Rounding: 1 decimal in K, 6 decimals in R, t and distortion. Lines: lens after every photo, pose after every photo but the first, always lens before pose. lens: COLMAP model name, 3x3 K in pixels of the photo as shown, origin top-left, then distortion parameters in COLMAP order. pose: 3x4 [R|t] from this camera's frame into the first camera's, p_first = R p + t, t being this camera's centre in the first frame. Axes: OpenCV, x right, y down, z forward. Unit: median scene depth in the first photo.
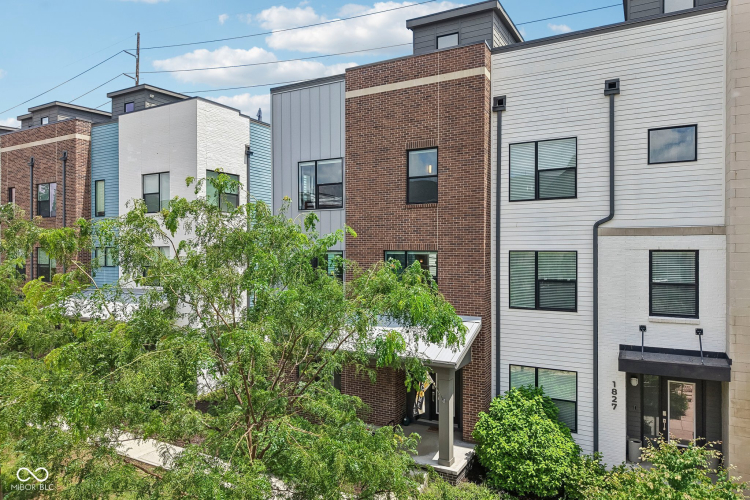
lens RADIAL K [[503.5, 0, 375.0], [0, 503.5, 250.0], [0, 0, 1]] dist [0.018175, -0.004299]
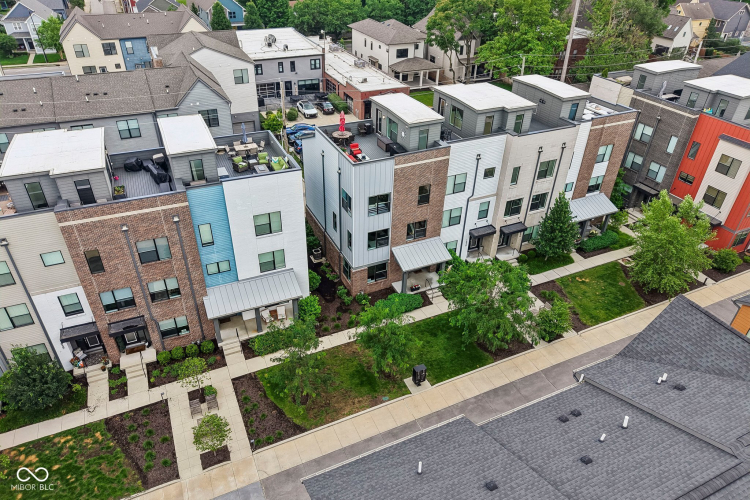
lens RADIAL K [[503.5, 0, 375.0], [0, 503.5, 250.0], [0, 0, 1]] dist [0.018175, -0.004299]
pose [[0.597678, -0.431380, 0.675790, -1.955603], [-0.018598, 0.835222, 0.549599, -1.352398], [-0.801520, -0.341051, 0.491171, -0.149903]]
